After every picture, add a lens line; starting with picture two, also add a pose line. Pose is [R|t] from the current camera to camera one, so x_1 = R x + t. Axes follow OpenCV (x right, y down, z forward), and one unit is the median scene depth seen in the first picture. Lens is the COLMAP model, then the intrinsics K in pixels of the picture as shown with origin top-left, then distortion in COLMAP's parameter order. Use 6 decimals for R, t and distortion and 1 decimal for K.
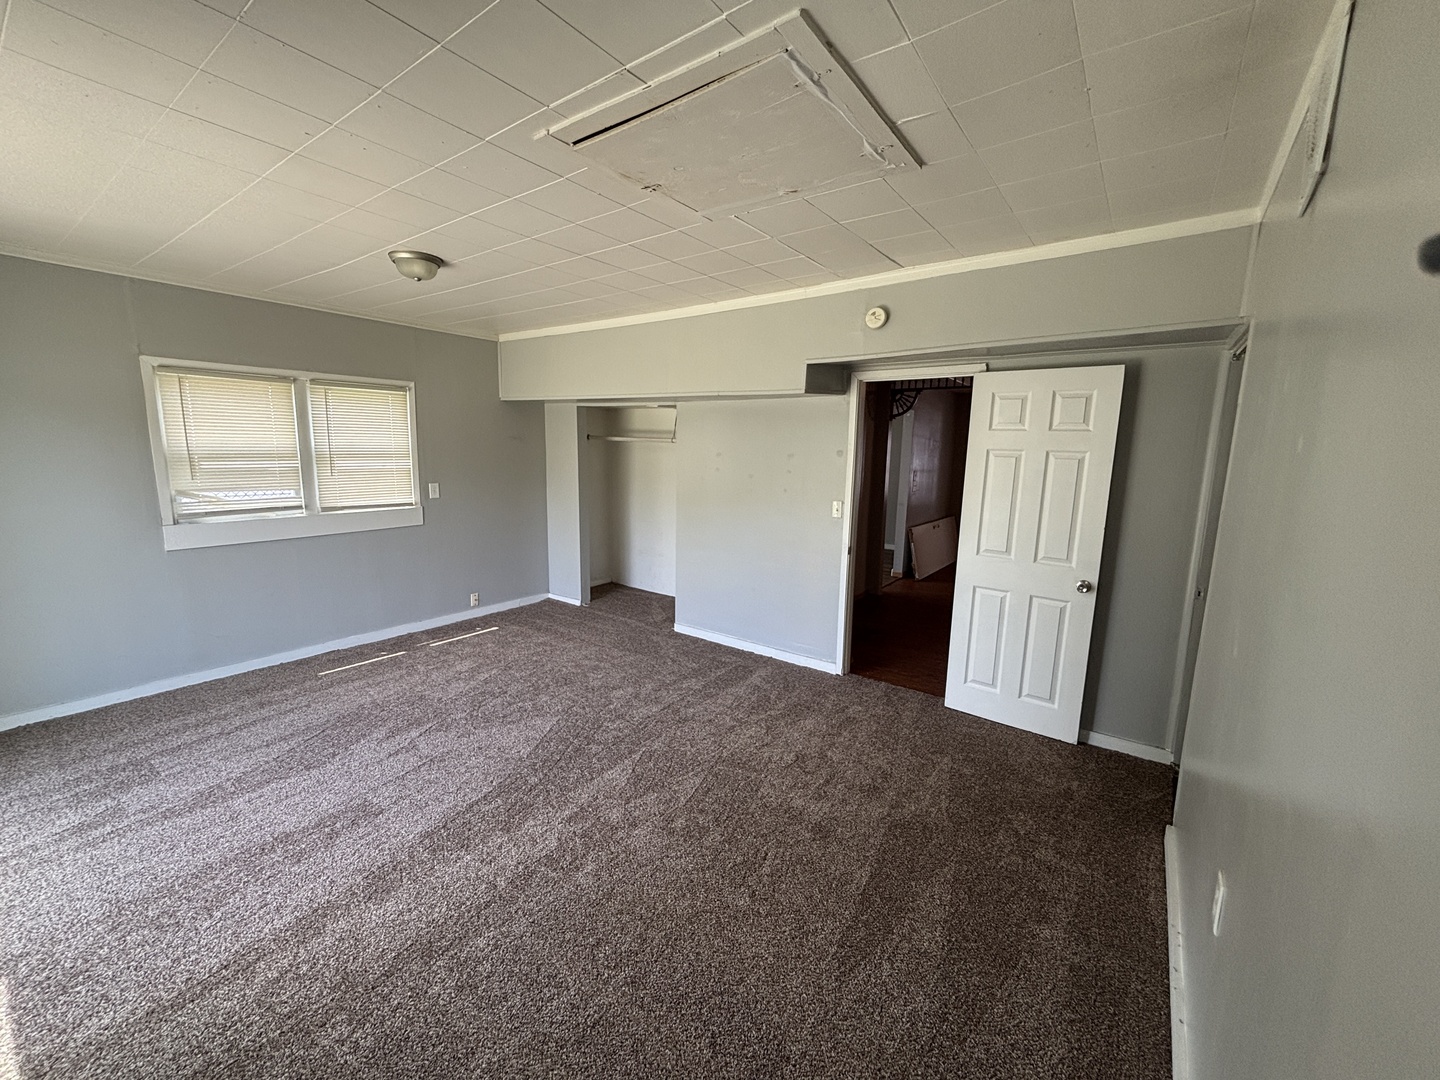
lens RADIAL K [[583.4, 0, 709.5], [0, 583.4, 535.7], [0, 0, 1]] dist [0.002851, -0.001552]
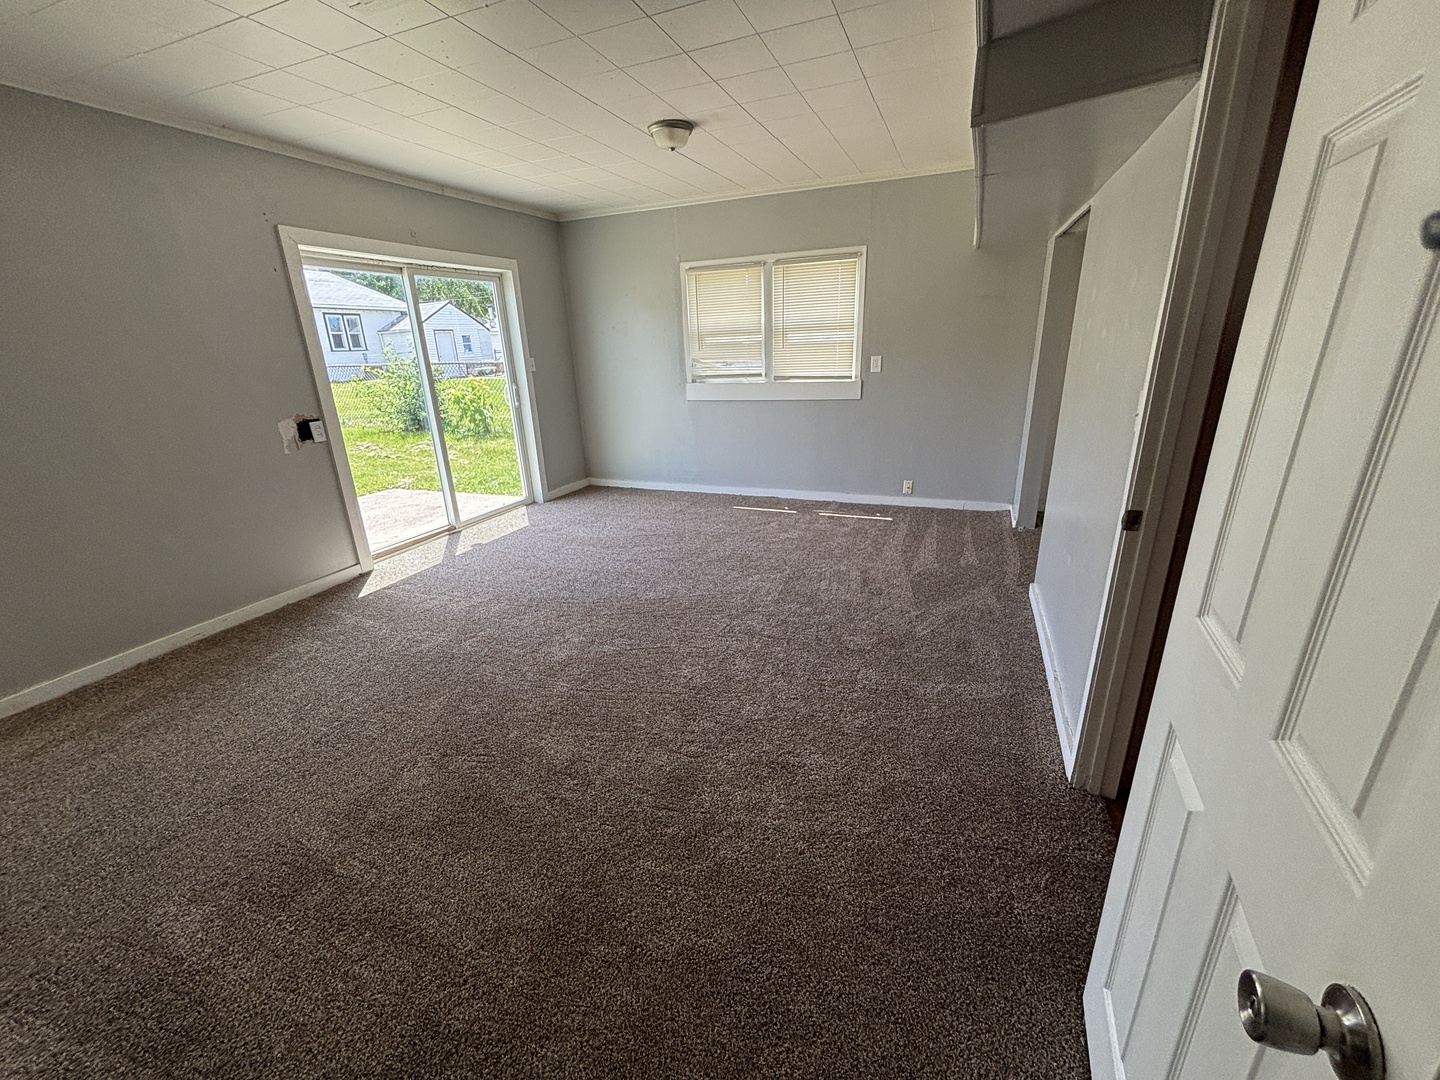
lens RADIAL K [[583.4, 0, 720.3], [0, 583.4, 544.3], [0, 0, 1]] dist [0.002851, -0.001552]
pose [[0.252507, 0.299949, -0.919930, 0.517170], [-0.102849, 0.953672, 0.282721, -0.046287], [0.962113, 0.023225, 0.271659, 0.580457]]
